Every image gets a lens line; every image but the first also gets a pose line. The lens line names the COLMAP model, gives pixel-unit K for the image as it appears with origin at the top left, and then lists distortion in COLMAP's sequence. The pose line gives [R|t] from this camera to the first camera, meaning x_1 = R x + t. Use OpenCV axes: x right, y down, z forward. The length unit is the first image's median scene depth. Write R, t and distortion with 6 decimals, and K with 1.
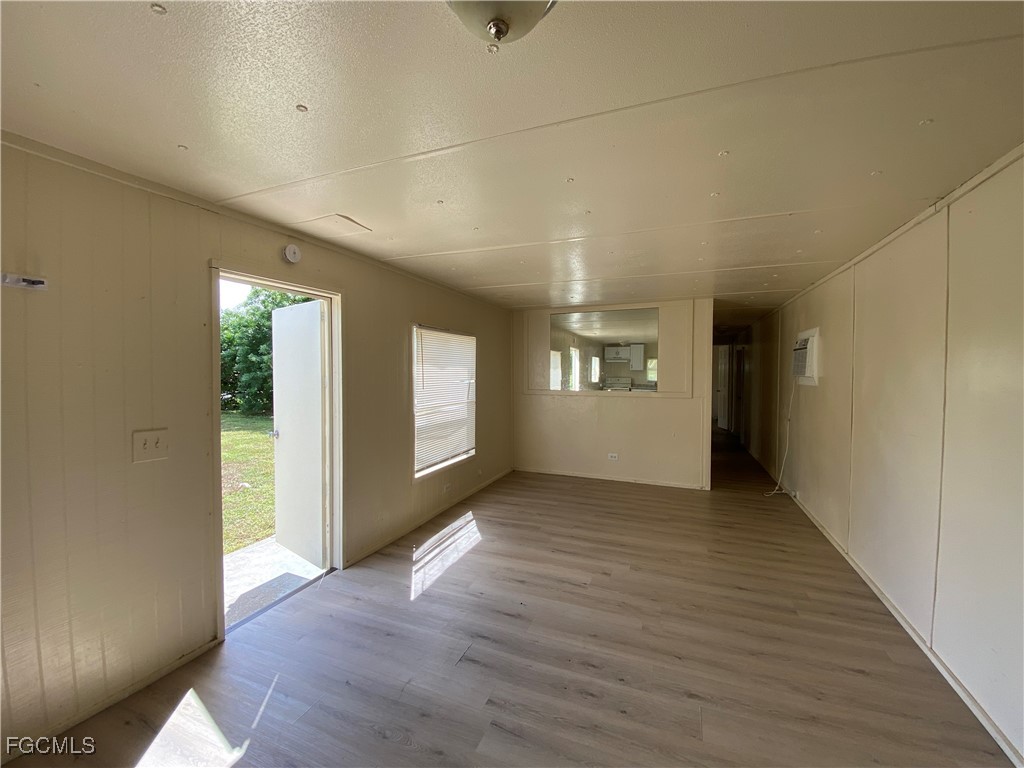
lens RADIAL K [[423.8, 0, 506.3], [0, 423.8, 381.7], [0, 0, 1]] dist [-0.008132, -0.000347]
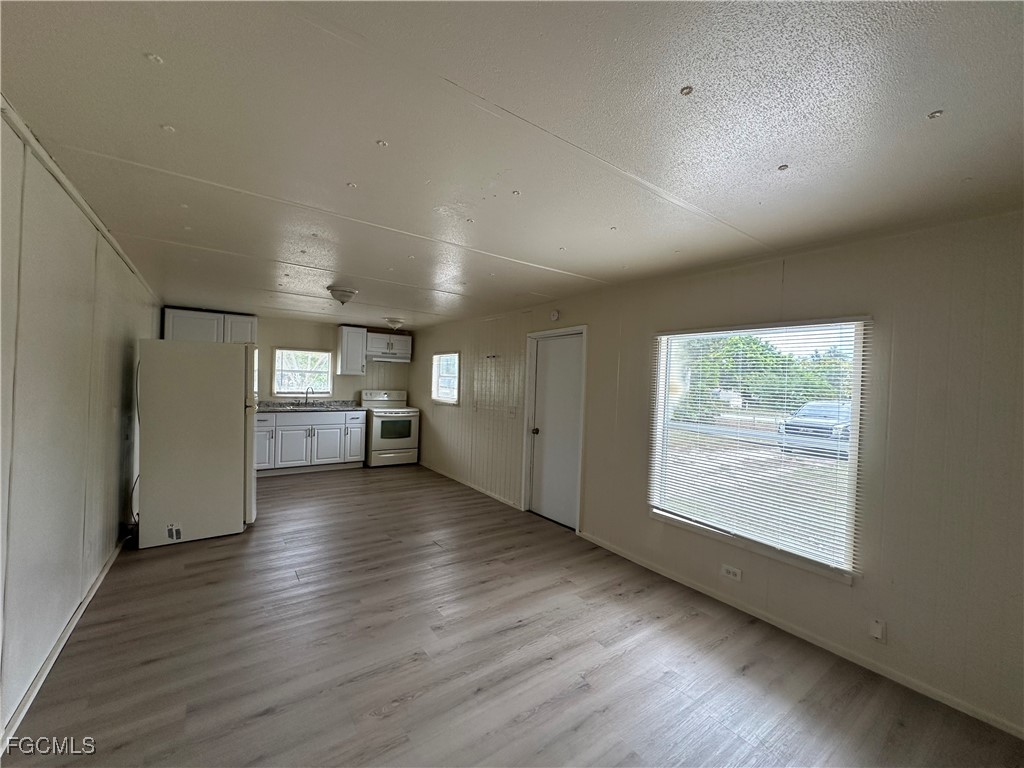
lens RADIAL K [[406.4, 0, 512.7], [0, 406.4, 386.8], [0, 0, 1]] dist [0.009192, 0.000797]
pose [[-0.527471, -0.021082, -0.849311, 0.939061], [-0.063492, 0.997875, 0.014663, -0.035185], [0.847197, 0.061658, -0.527688, 1.689172]]
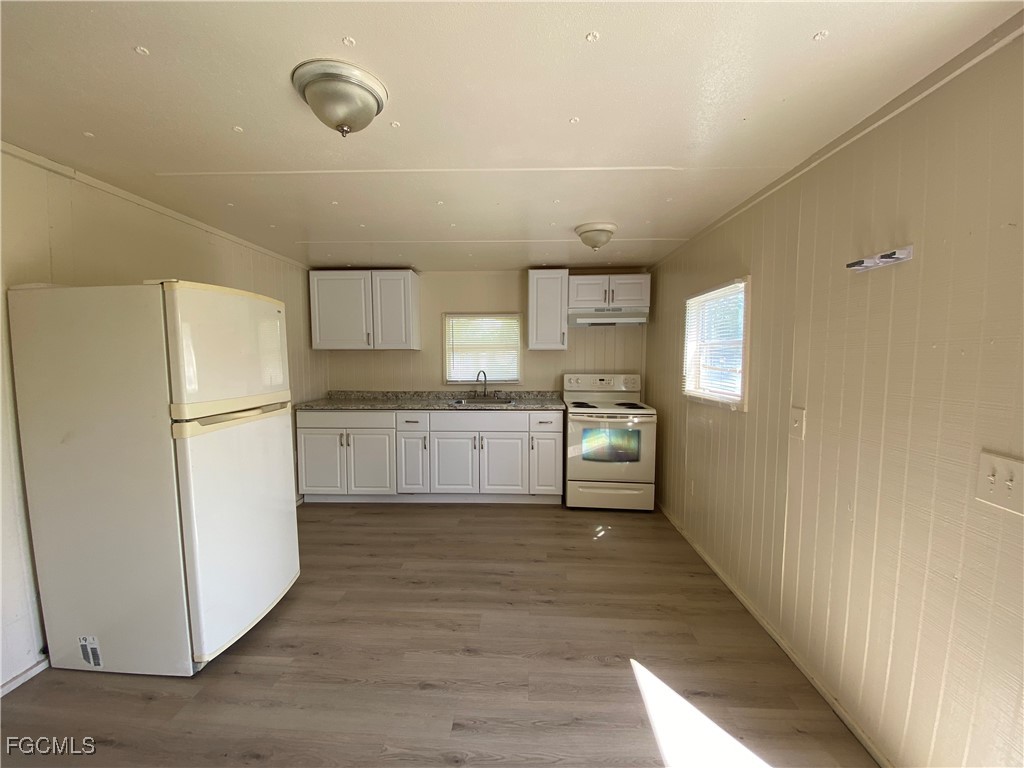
lens RADIAL K [[423.8, 0, 520.3], [0, 423.8, 399.4], [0, 0, 1]] dist [-0.008132, -0.000347]
pose [[-0.942623, 0.019433, -0.333292, -0.057475], [-0.023238, 0.992064, 0.123565, -0.018104], [0.333048, 0.124220, -0.934692, 0.983882]]
